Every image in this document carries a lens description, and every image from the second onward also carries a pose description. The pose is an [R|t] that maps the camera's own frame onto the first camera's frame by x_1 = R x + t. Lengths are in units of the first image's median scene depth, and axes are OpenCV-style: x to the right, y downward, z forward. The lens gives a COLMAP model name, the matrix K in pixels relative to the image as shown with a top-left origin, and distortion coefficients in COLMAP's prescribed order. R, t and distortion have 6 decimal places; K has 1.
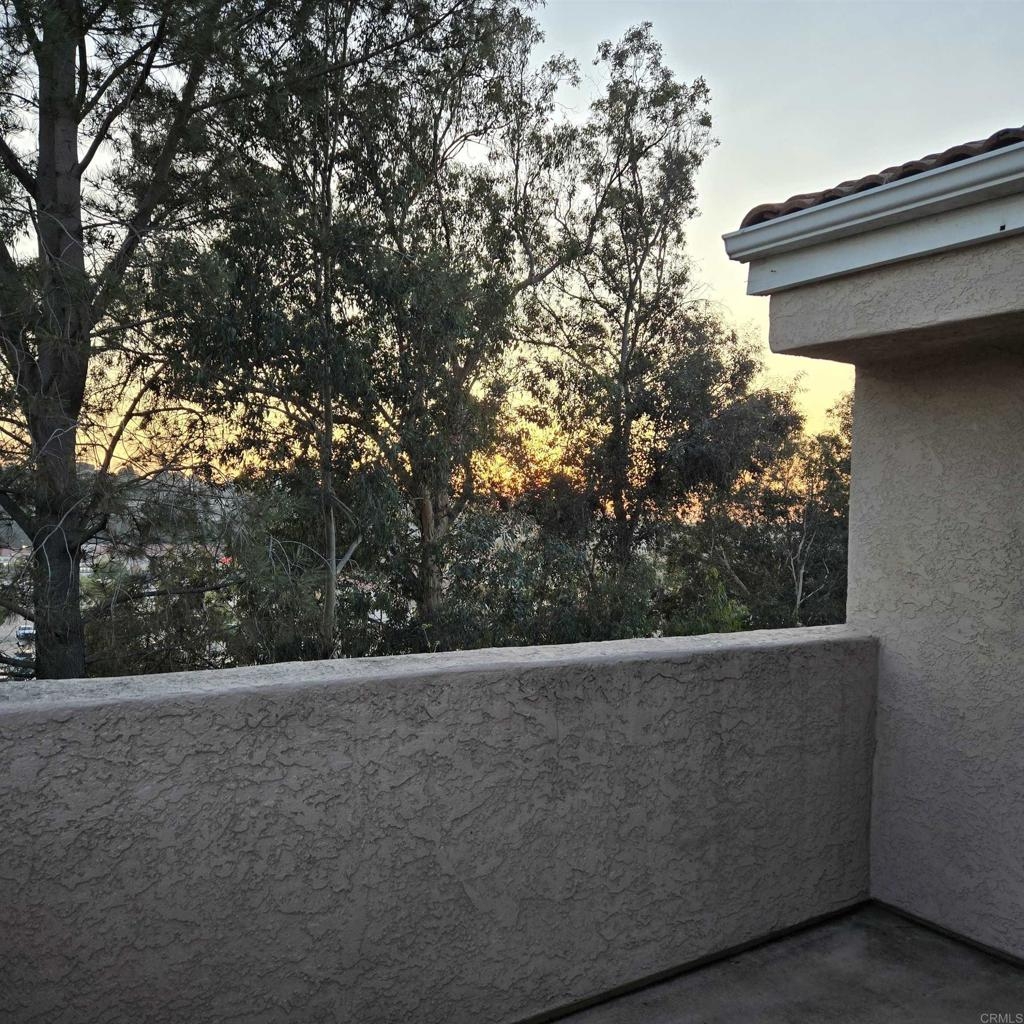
lens RADIAL K [[913.7, 0, 510.3], [0, 913.7, 511.6], [0, 0, 1]] dist [0.059434, -0.011723]
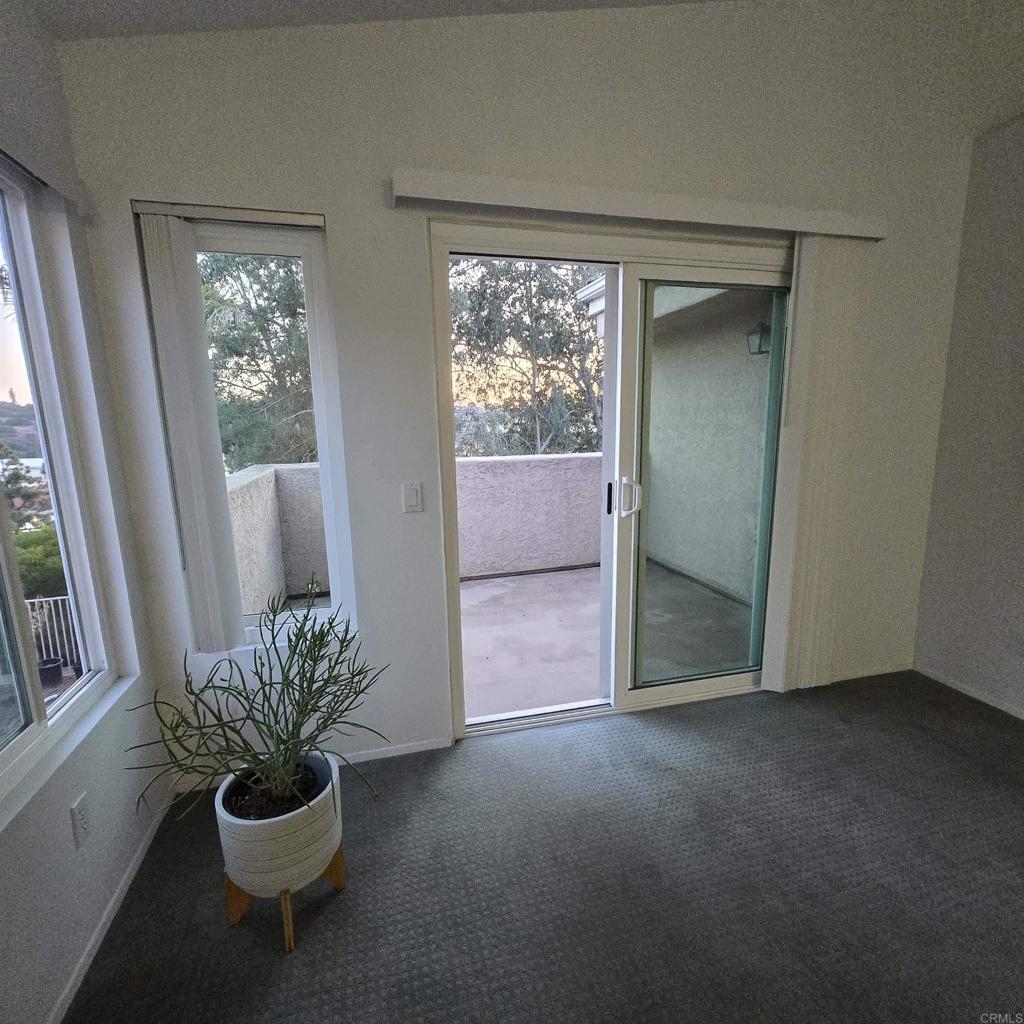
lens RADIAL K [[526.0, 0, 512.6], [0, 526.0, 511.9], [0, 0, 1]] dist [-0.004025, 0.000475]
pose [[0.947260, 0.013032, -0.320201, 0.599270], [0.042635, 0.985166, 0.166224, 0.048000], [0.317617, -0.171110, 0.932653, -0.523279]]
